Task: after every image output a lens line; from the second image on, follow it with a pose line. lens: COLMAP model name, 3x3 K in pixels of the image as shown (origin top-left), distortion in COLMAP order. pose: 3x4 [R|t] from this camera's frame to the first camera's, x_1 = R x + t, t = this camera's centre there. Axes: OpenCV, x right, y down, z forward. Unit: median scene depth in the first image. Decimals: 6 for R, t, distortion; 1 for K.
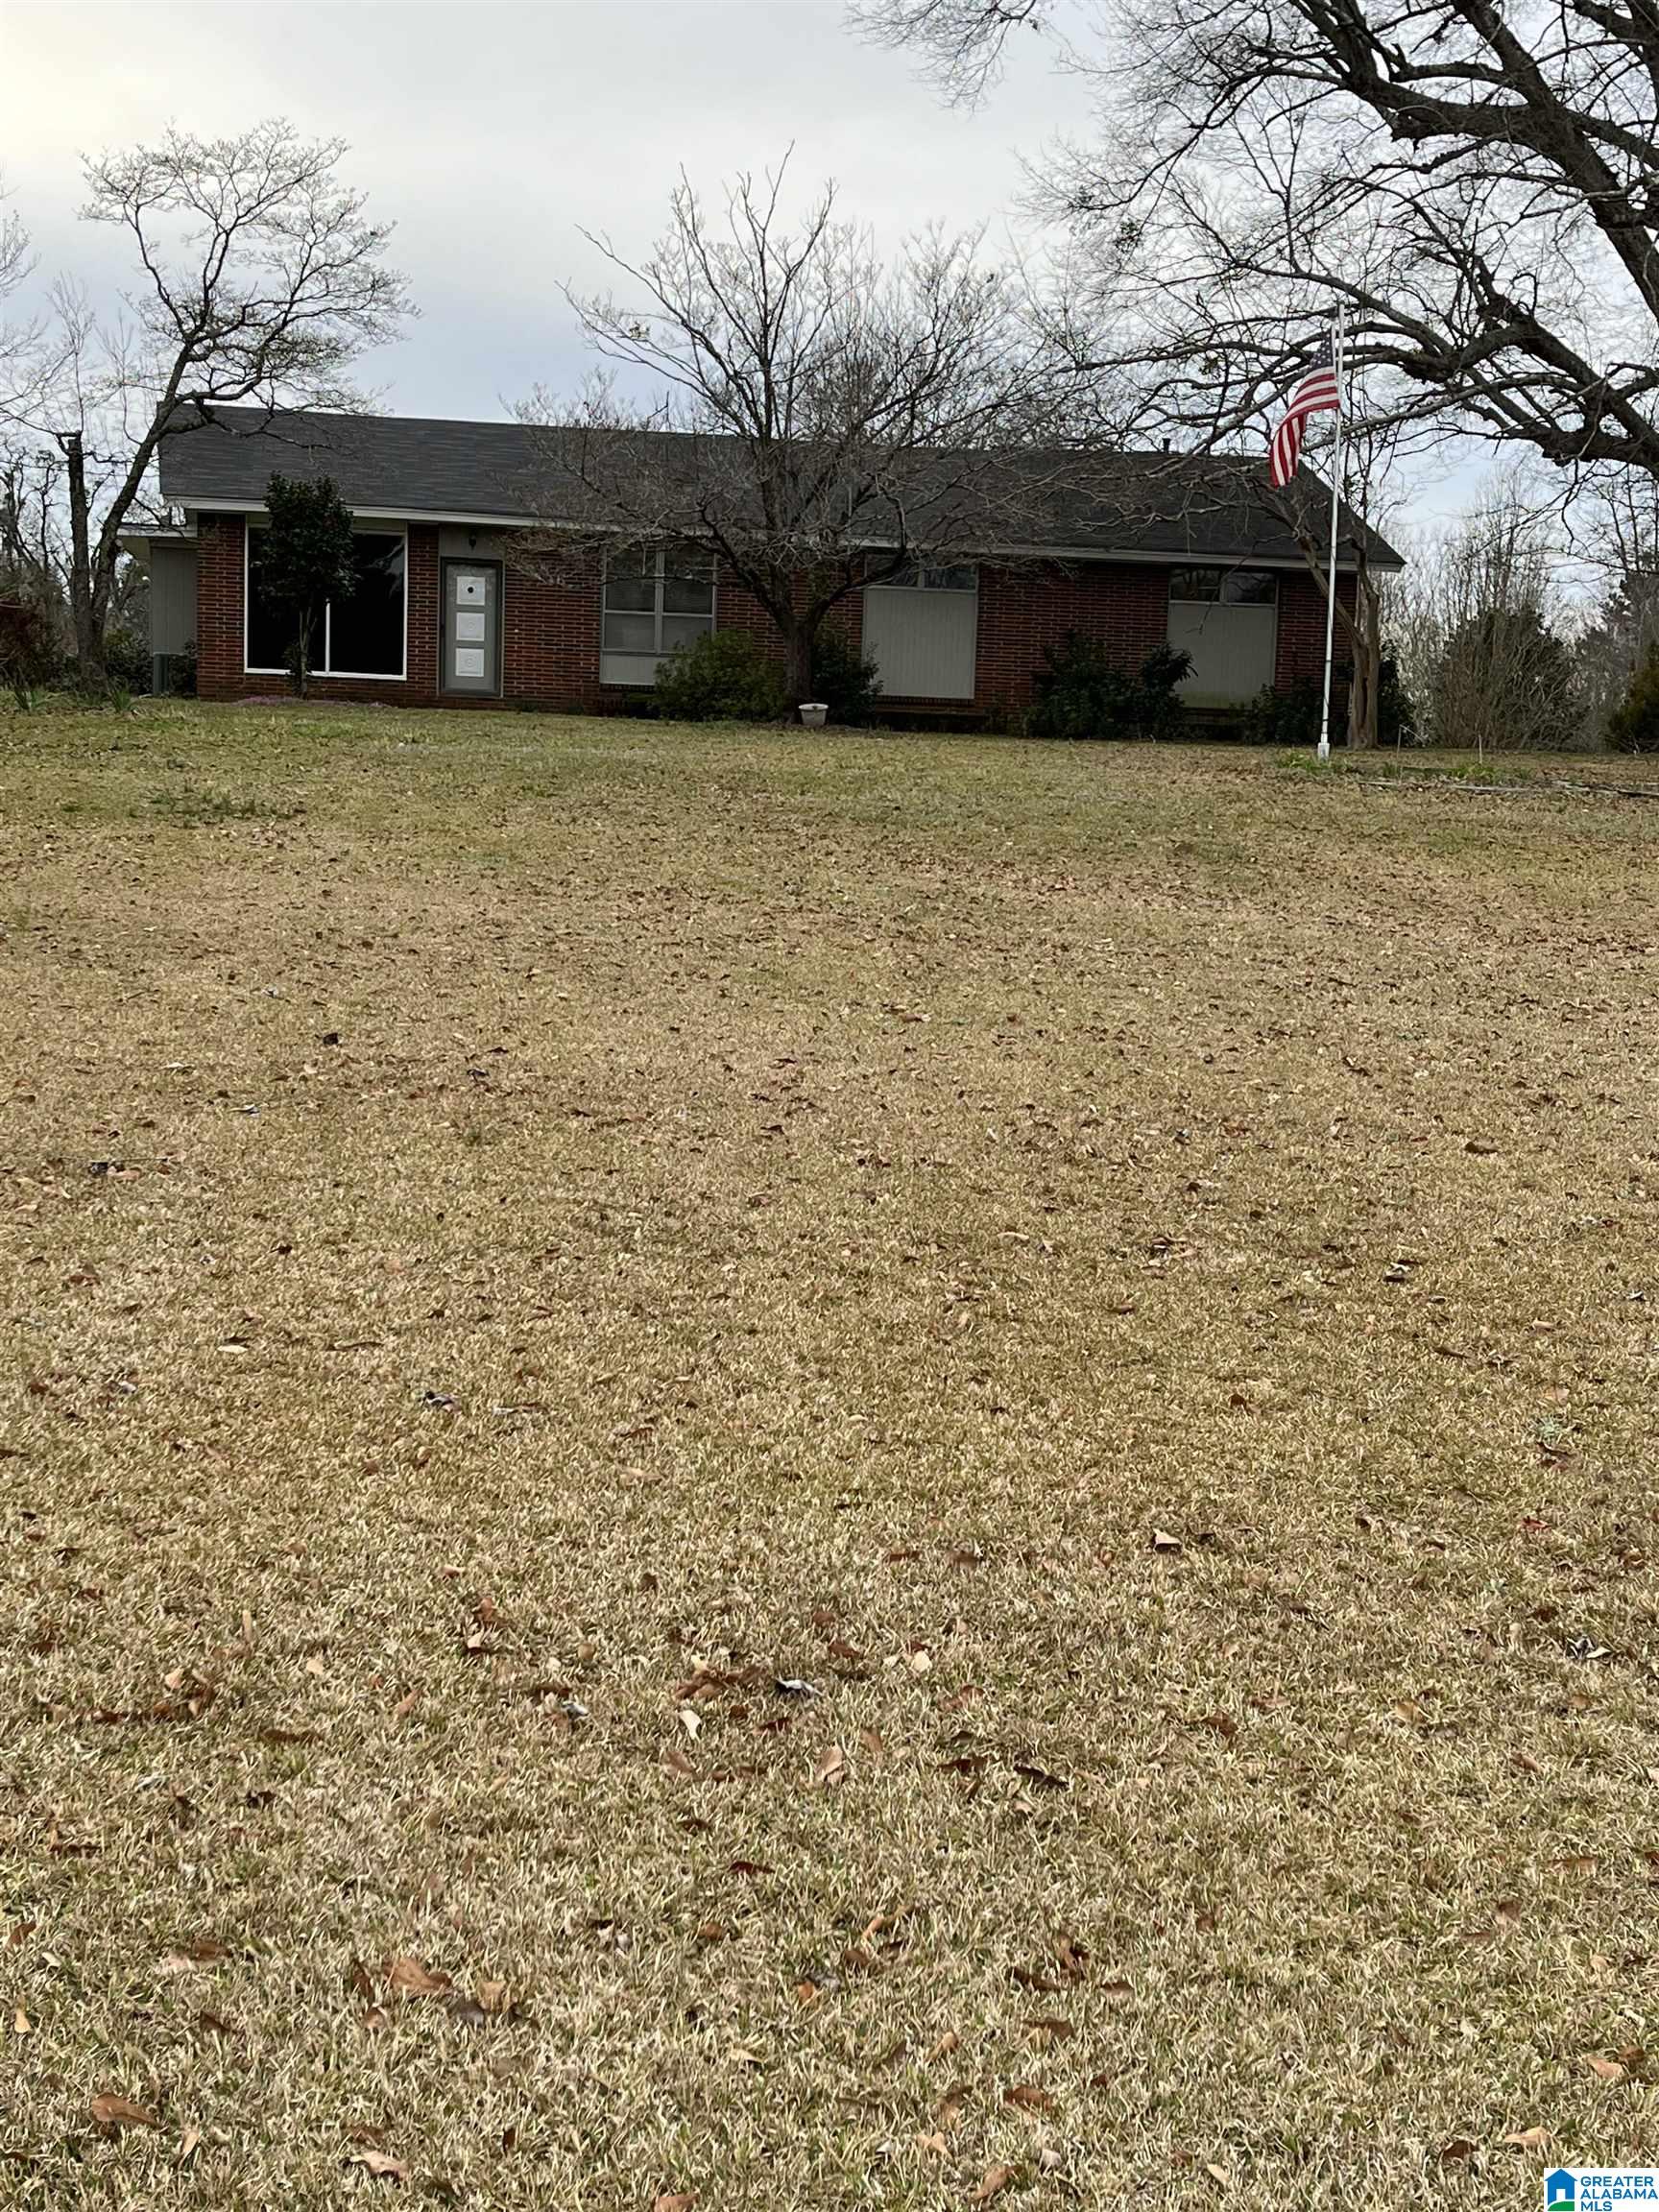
lens RADIAL K [[2731.7, 0, 818.1], [0, 2731.7, 1103.5], [0, 0, 1]] dist [0.141278, 0.000000]
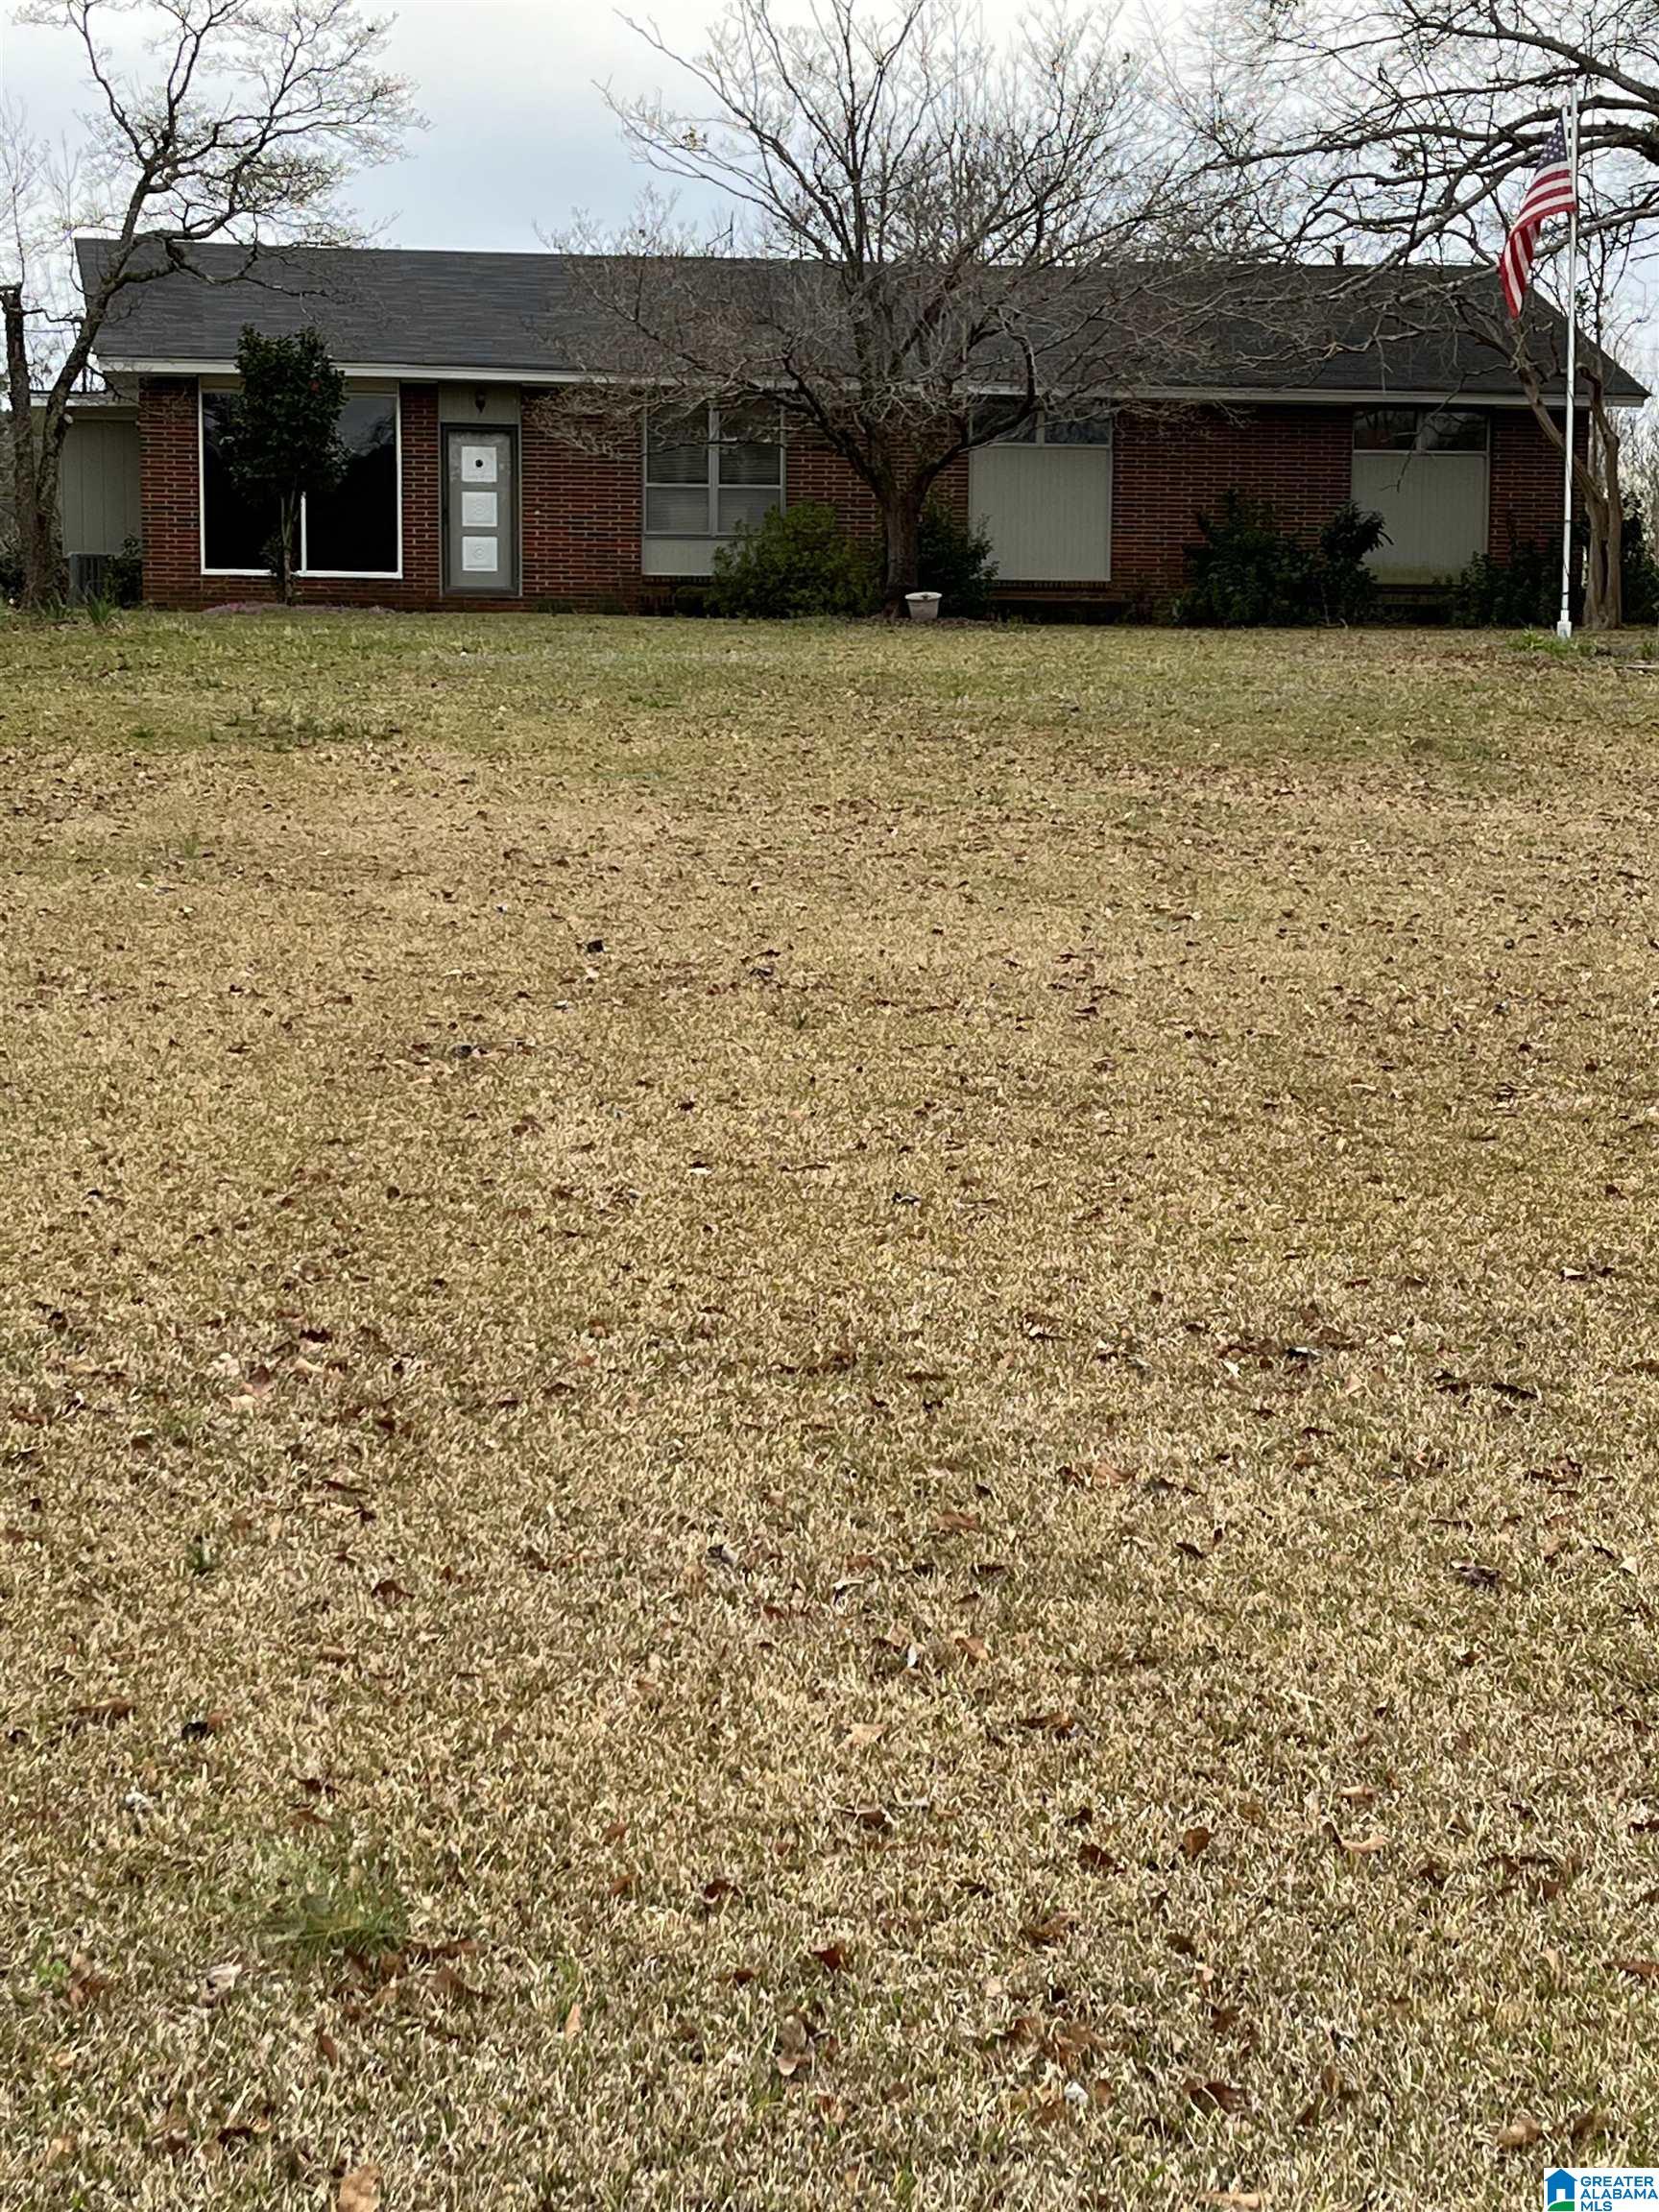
lens RADIAL K [[3779.3, 0, 836.4], [0, 3779.3, 1105.1], [0, 0, 1]] dist [0.165762, 0.000000]
pose [[0.999607, -0.027920, 0.002460, -0.034862], [0.027948, 0.999537, -0.012065, 0.017918], [-0.002122, 0.012129, 0.999924, -0.114805]]
